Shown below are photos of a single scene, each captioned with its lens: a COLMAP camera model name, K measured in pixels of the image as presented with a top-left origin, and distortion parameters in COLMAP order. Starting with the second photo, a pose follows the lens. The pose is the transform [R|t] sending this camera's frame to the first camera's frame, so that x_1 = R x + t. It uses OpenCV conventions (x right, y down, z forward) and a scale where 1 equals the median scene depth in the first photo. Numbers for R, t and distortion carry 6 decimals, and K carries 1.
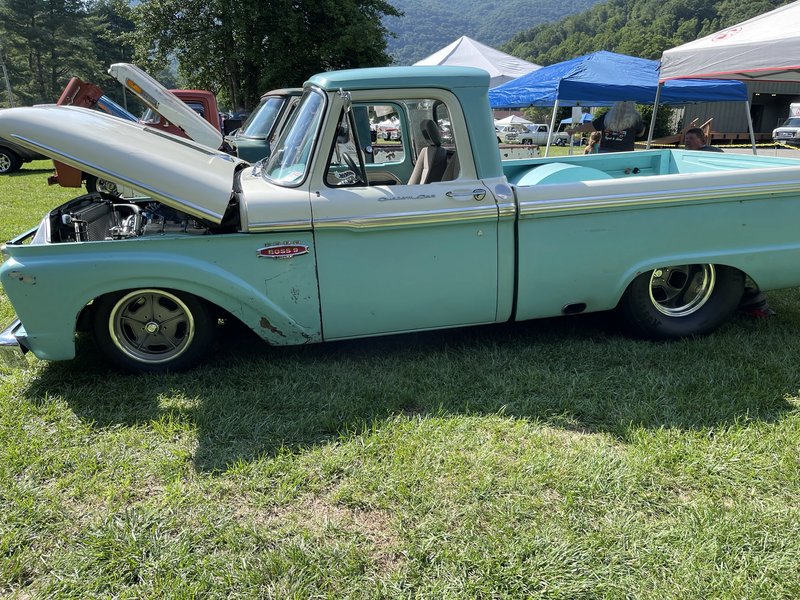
lens RADIAL K [[608.2, 0, 400.5], [0, 608.2, 289.2], [0, 0, 1]] dist [0.030082, 0.000043]
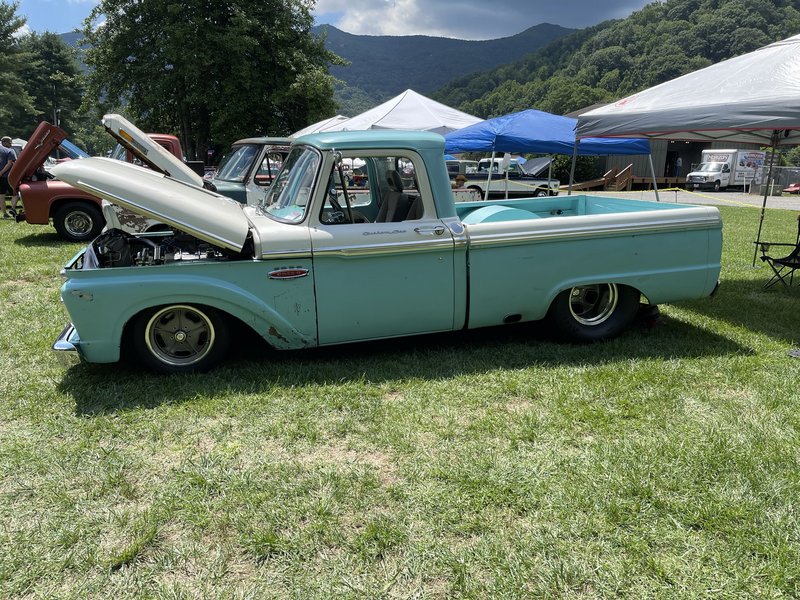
lens RADIAL K [[606.2, 0, 401.0], [0, 606.2, 296.8], [0, 0, 1]] dist [0.059761, -0.083147]
pose [[0.995135, -0.009008, 0.098110, -0.076783], [0.013842, 0.998717, -0.048701, 0.046086], [-0.097546, 0.049822, 0.993983, -0.258576]]
